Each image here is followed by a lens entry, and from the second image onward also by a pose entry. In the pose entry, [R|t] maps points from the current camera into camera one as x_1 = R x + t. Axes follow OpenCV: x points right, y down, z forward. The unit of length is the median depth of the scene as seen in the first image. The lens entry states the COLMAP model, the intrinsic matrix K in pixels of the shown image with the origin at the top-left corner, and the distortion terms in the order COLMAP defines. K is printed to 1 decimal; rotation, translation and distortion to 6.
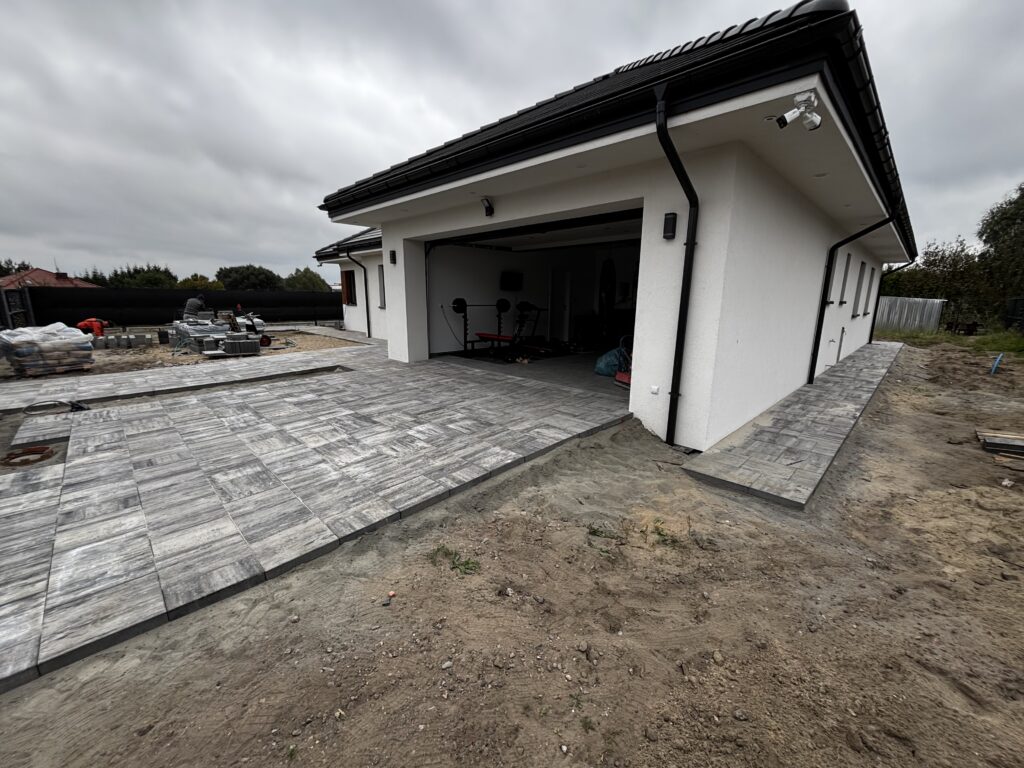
lens RADIAL K [[409.9, 0, 518.6], [0, 409.9, 388.0], [0, 0, 1]] dist [0.001158, -0.002636]
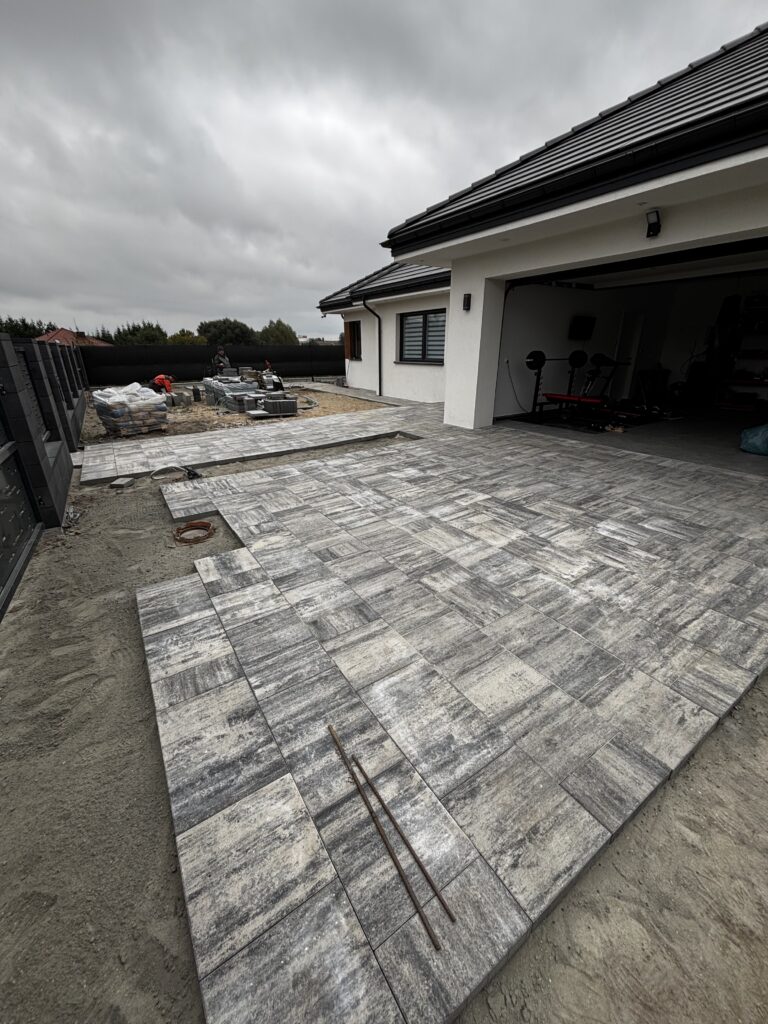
lens RADIAL K [[409.9, 0, 384.0], [0, 409.9, 512.0], [0, 0, 1]] dist [0.001158, -0.002636]
pose [[0.976809, 0.062105, -0.204910, -0.459382], [-0.027785, 0.985685, 0.166294, -0.046402], [0.212304, -0.156744, 0.964551, 0.128005]]
